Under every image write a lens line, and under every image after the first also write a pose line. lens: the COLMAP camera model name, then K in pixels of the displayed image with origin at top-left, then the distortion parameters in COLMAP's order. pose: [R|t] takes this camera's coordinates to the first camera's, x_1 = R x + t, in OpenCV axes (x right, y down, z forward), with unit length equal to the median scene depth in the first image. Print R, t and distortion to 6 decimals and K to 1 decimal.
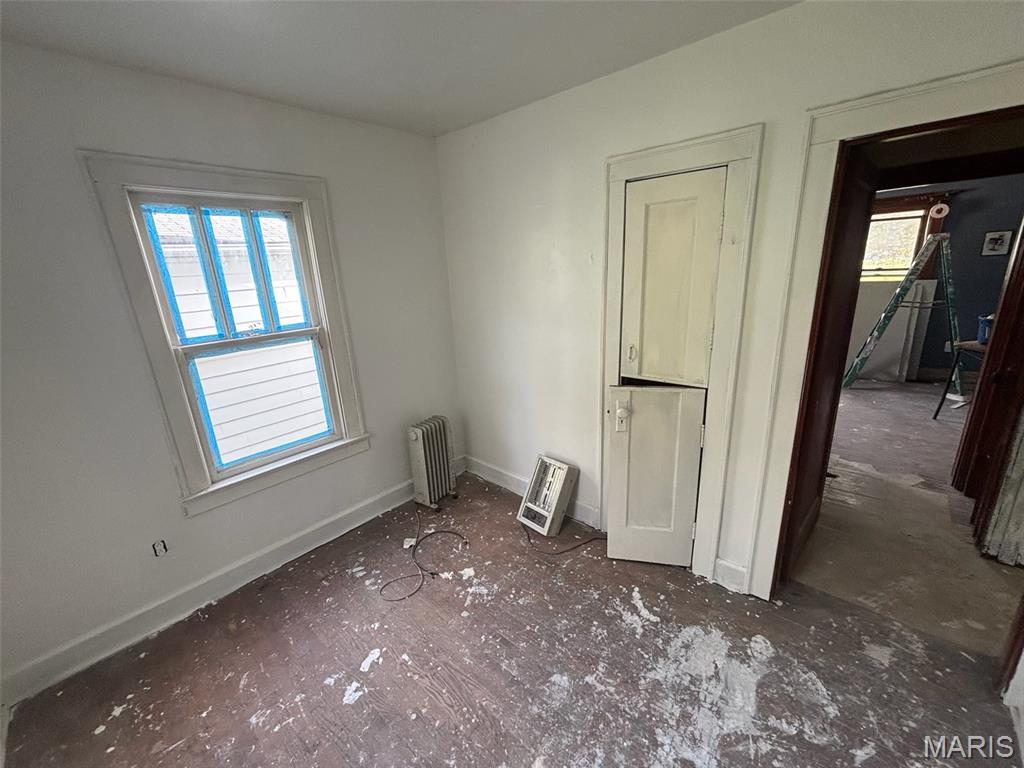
lens RADIAL K [[411.8, 0, 509.7], [0, 411.8, 382.8], [0, 0, 1]] dist [-0.000673, 0.001097]
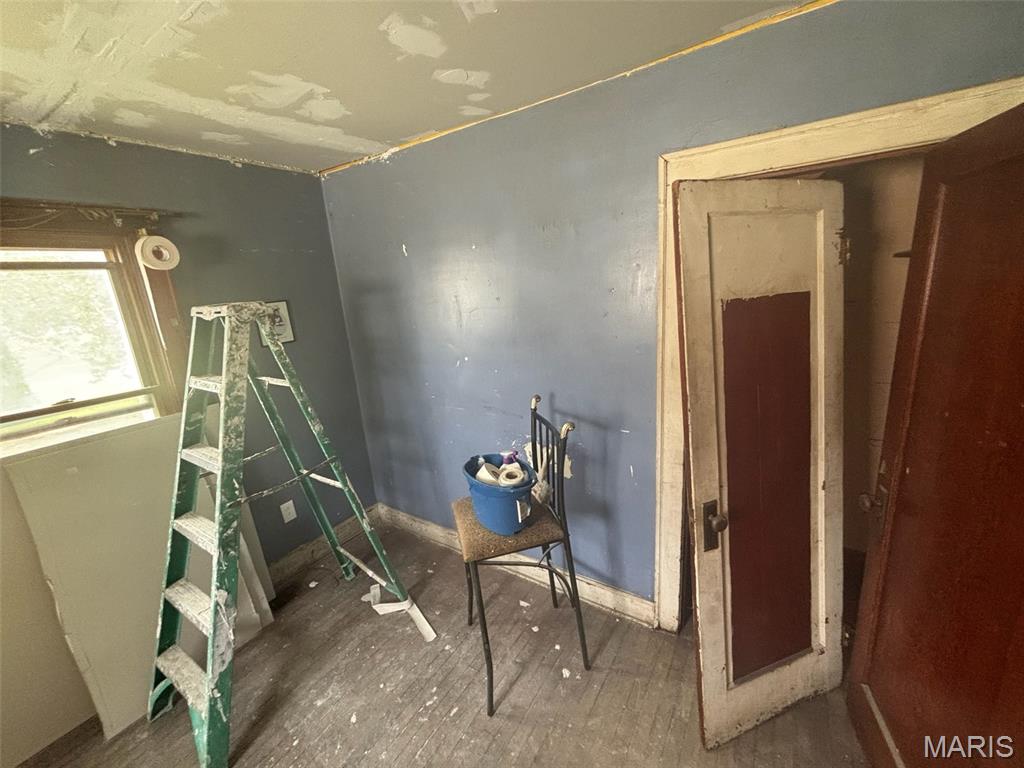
lens RADIAL K [[411.8, 0, 508.1], [0, 411.8, 383.6], [0, 0, 1]] dist [-0.000673, 0.001097]
pose [[-0.143082, -0.179081, 0.973374, 0.805324], [0.348450, 0.911408, 0.218901, -0.376138], [-0.926342, 0.370494, -0.068006, 1.060113]]
